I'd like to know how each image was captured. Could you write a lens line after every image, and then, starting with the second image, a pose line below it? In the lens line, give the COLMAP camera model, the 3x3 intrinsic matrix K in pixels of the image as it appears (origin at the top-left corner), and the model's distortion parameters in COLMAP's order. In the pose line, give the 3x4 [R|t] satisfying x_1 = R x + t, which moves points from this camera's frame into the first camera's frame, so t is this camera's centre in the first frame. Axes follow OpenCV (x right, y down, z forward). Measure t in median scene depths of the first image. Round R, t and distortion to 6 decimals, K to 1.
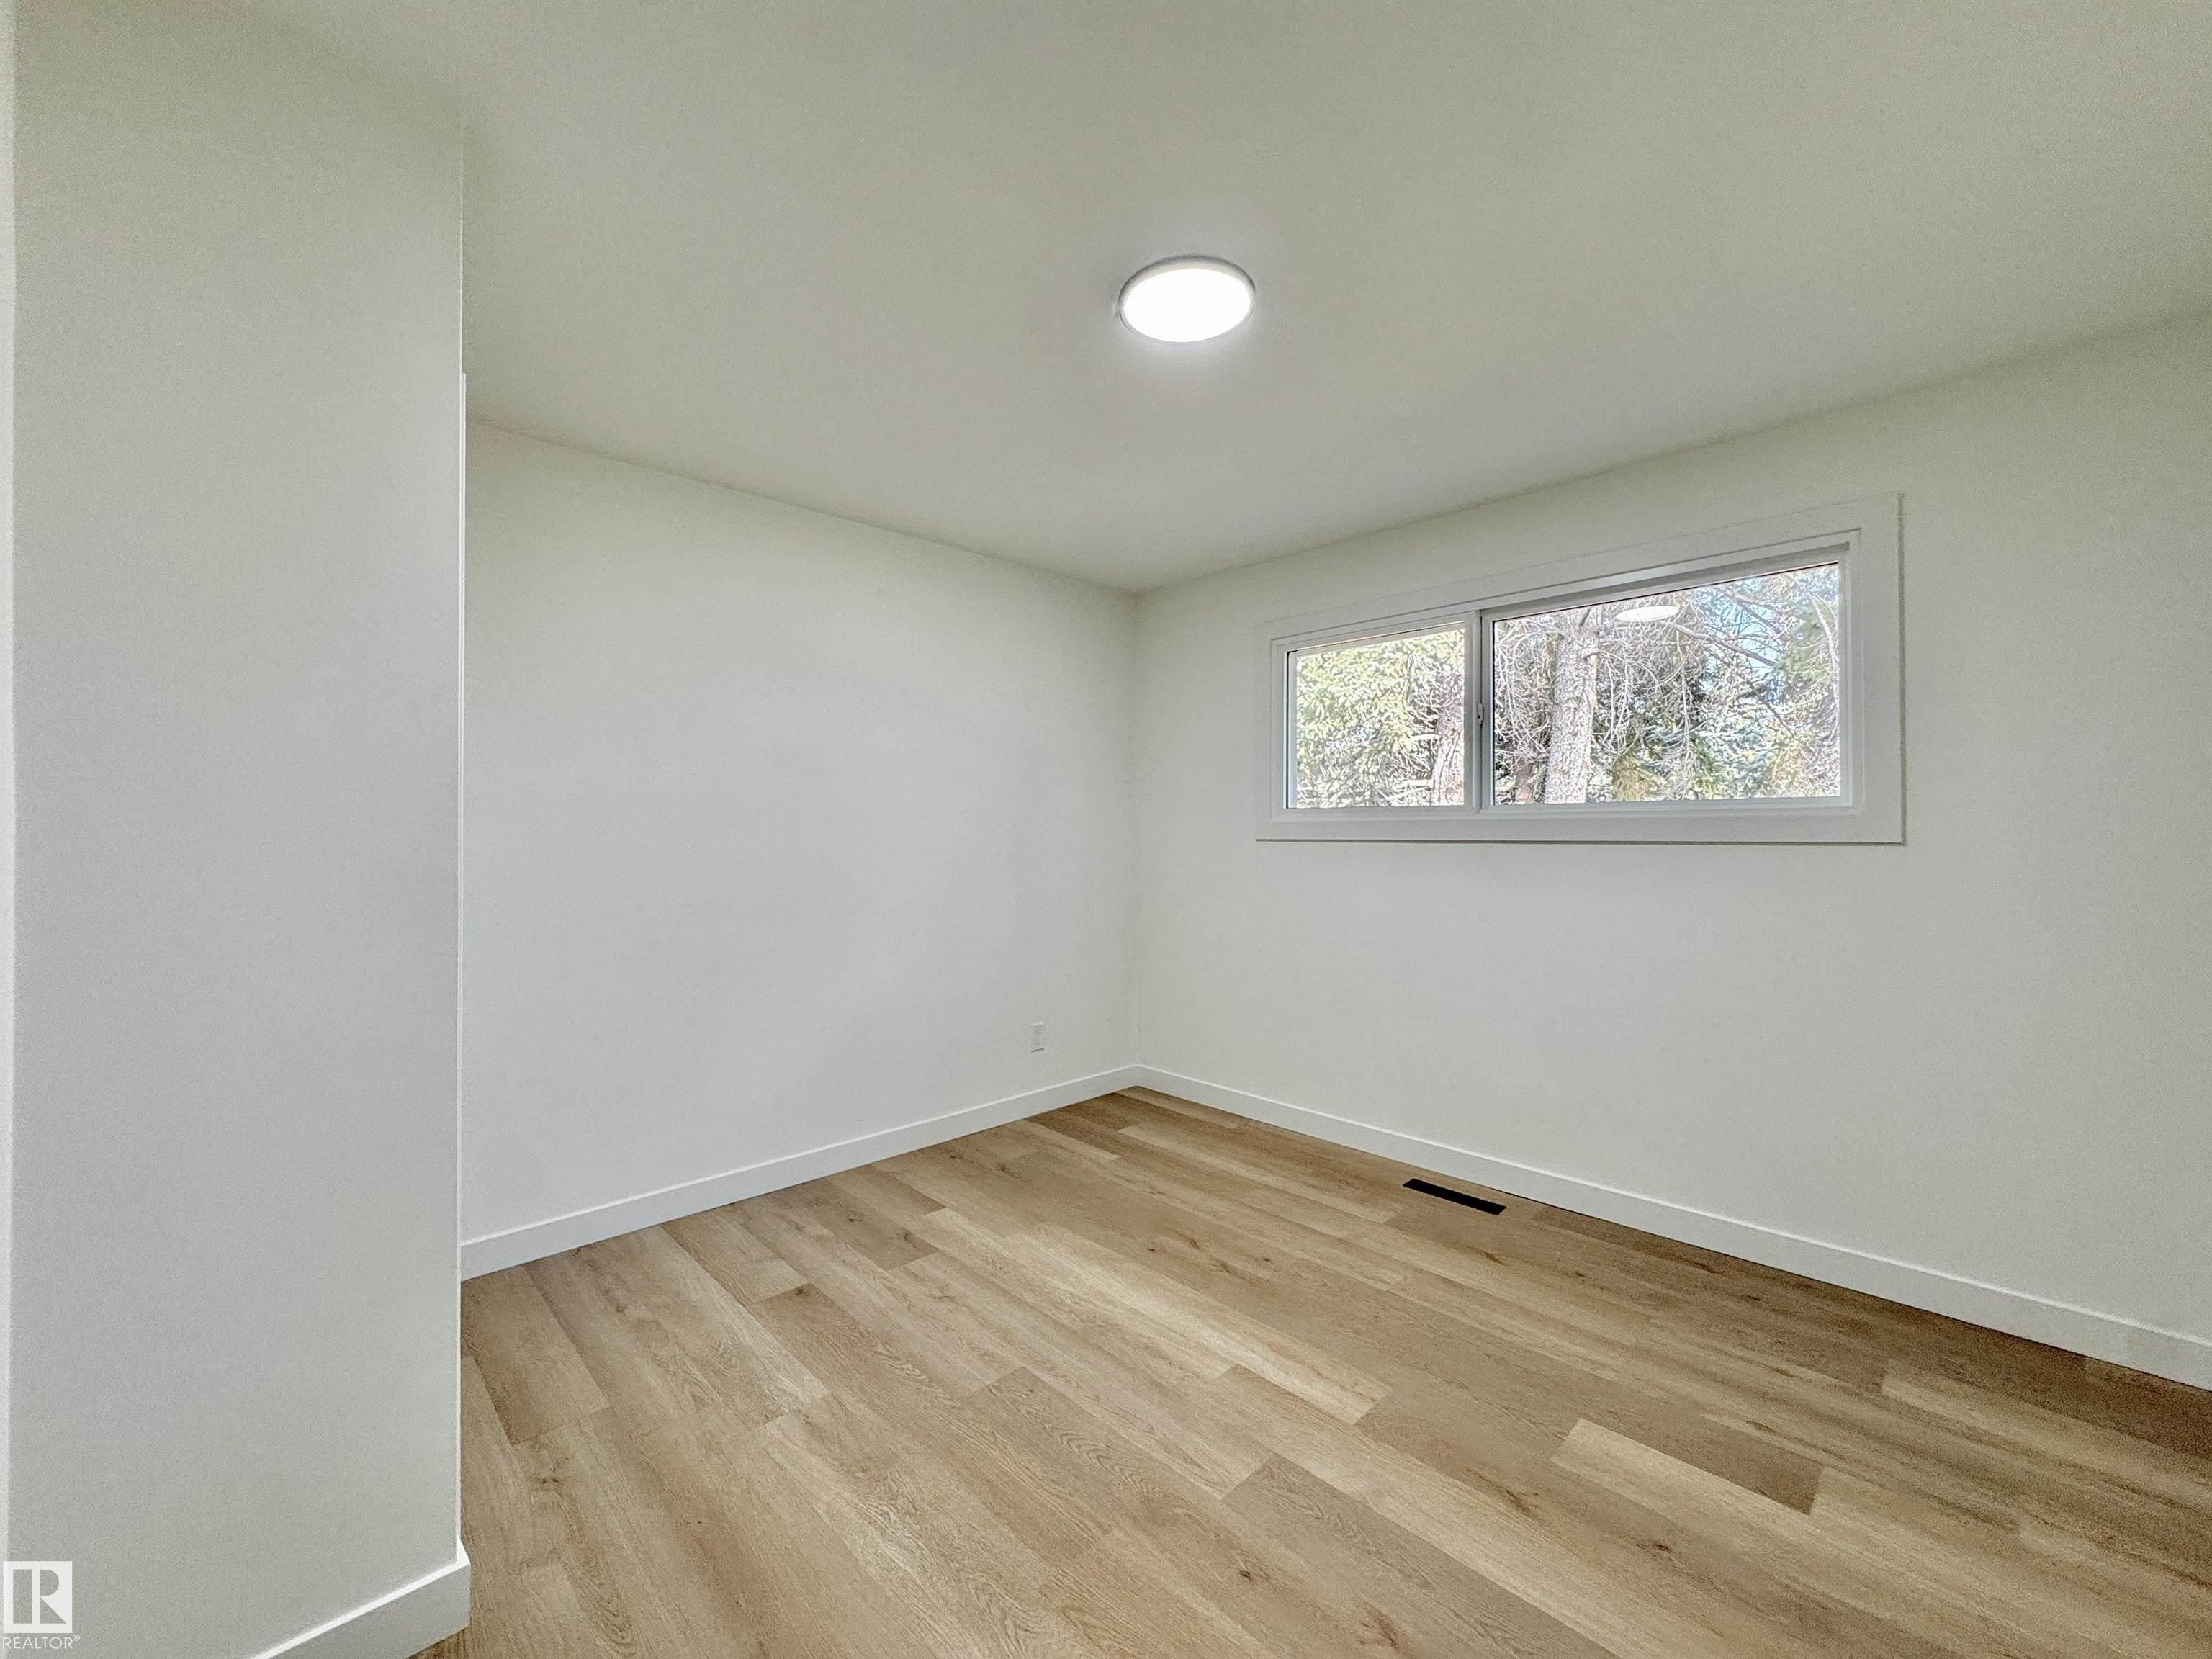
lens RADIAL K [[881.1, 0, 1105.8], [0, 881.1, 828.8], [0, 0, 1]] dist [-0.008067, 0.001253]
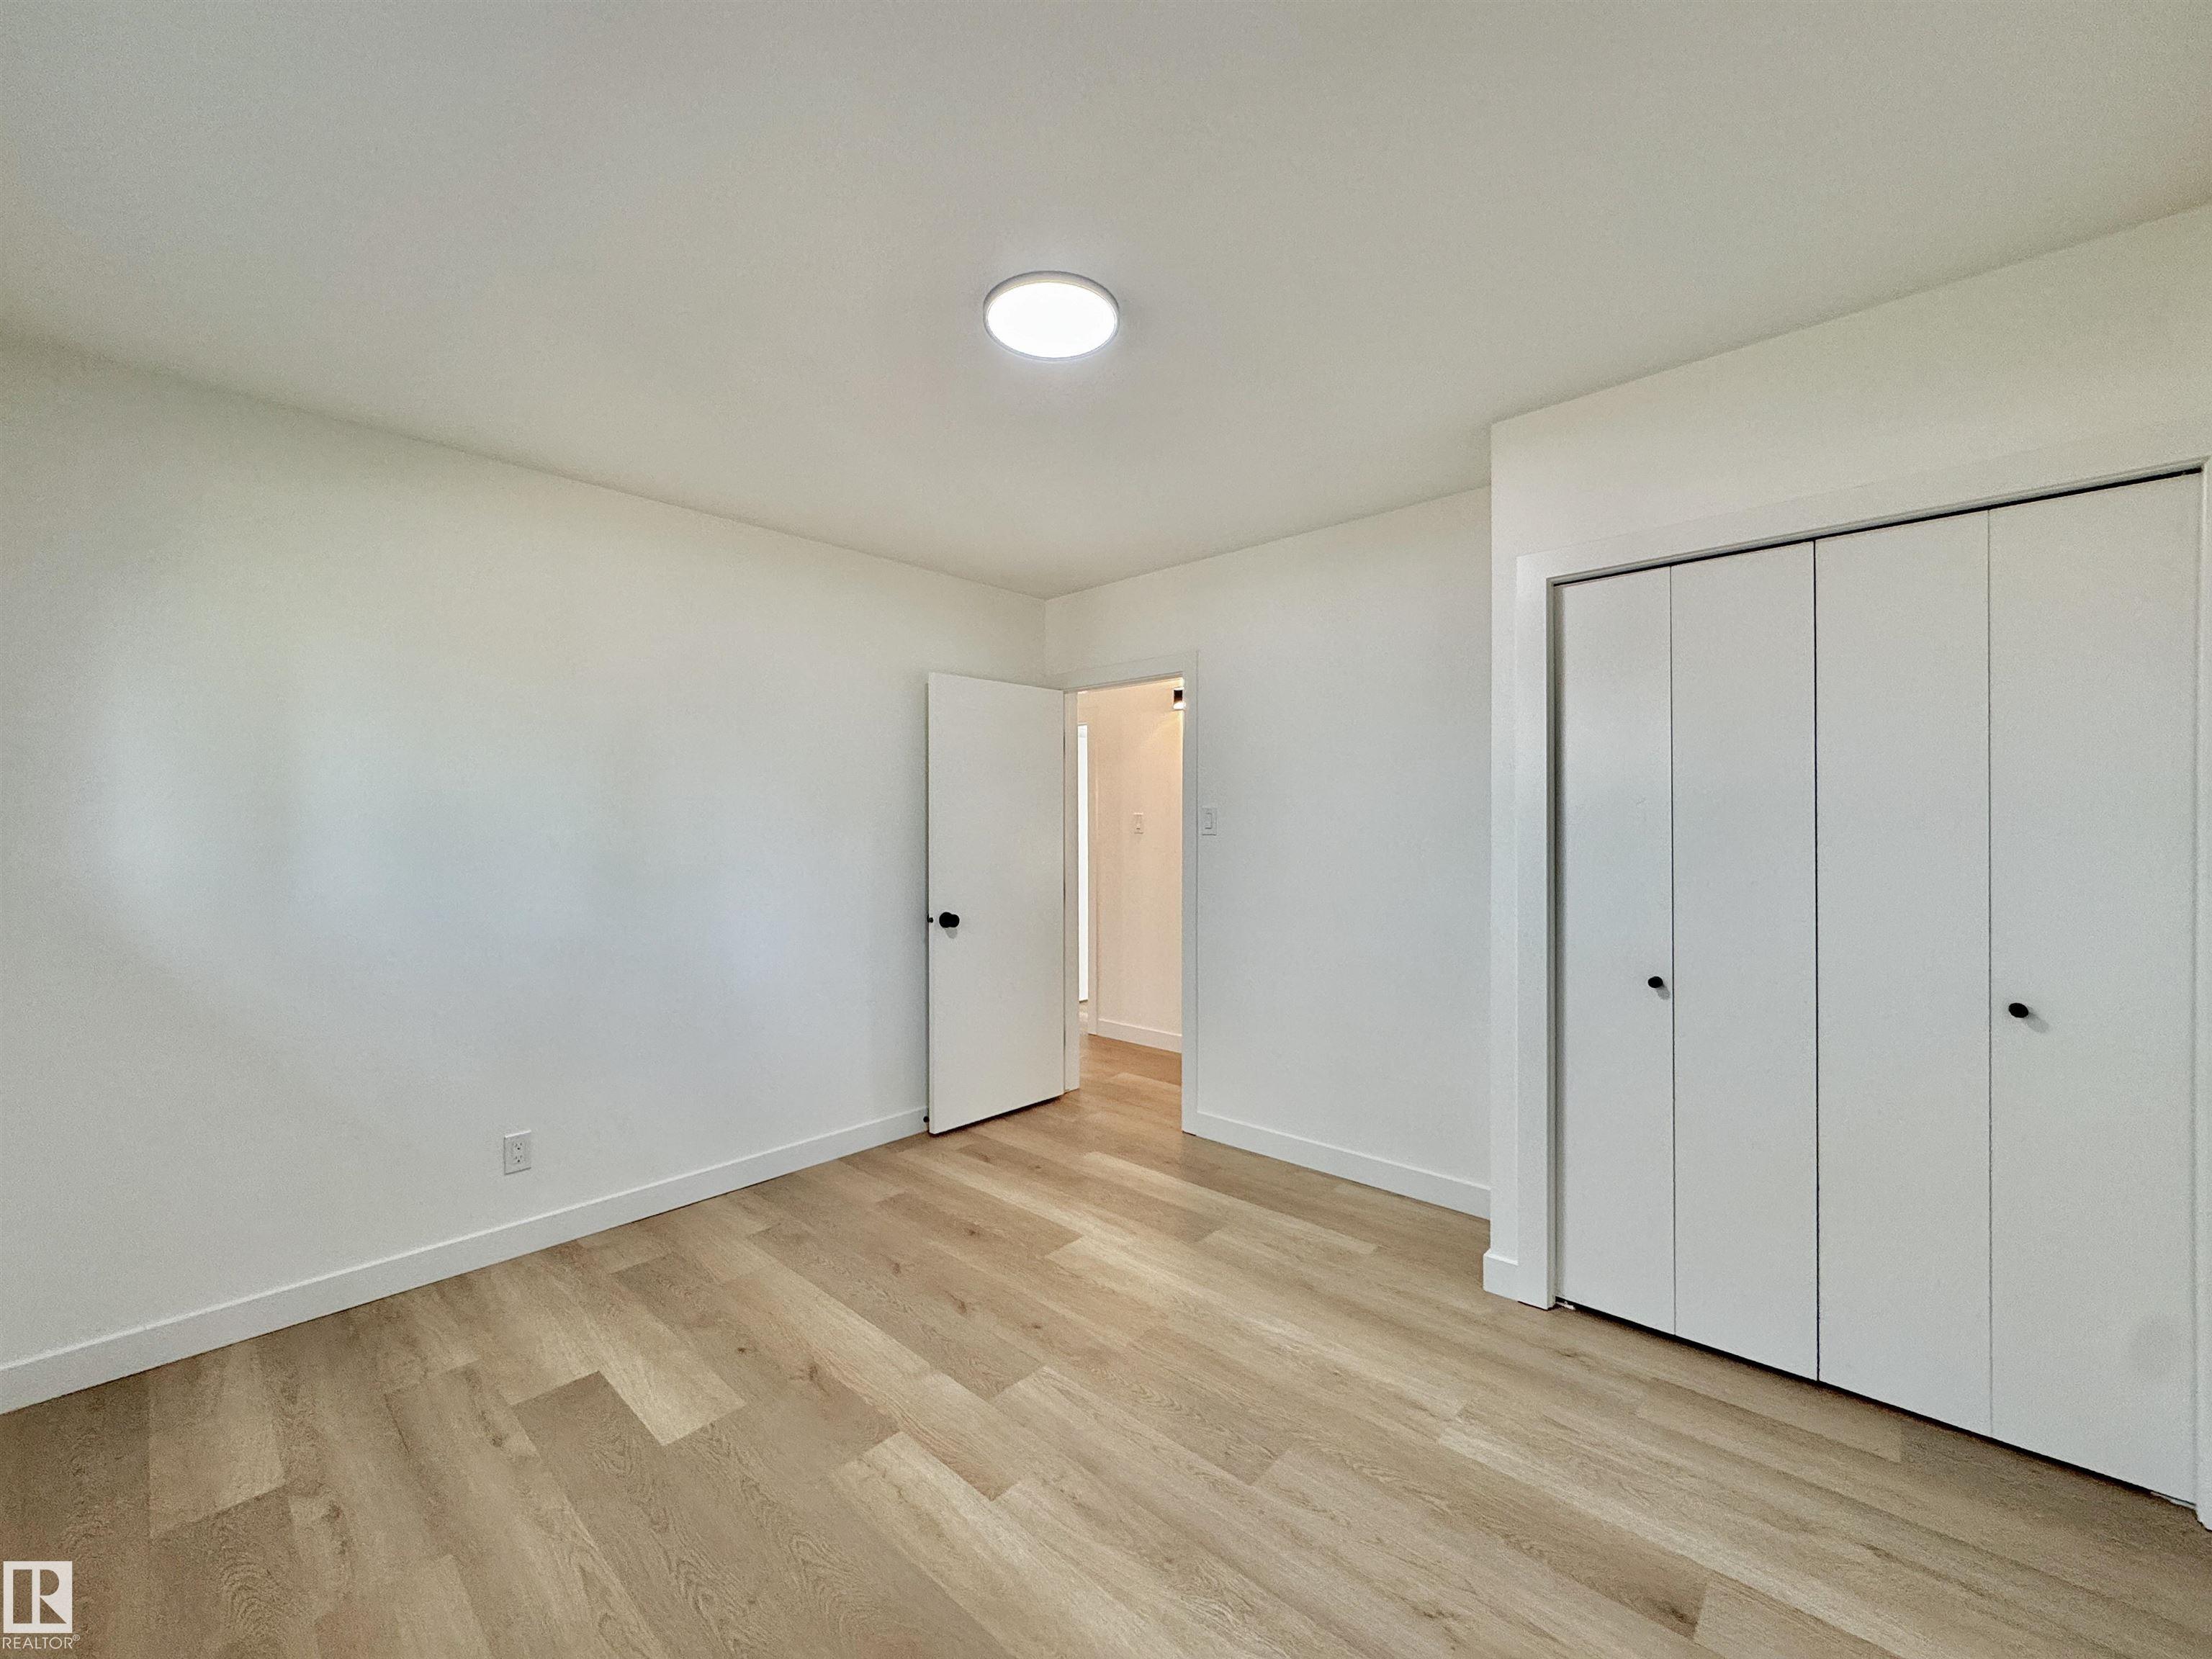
lens RADIAL K [[881.1, 0, 1106.6], [0, 881.1, 828.9], [0, 0, 1]] dist [-0.008067, 0.001253]
pose [[-0.998346, 0.009303, -0.056734, 0.091956], [0.009403, 0.999955, -0.001502, -0.017770], [0.056717, -0.002033, -0.998388, 1.997056]]
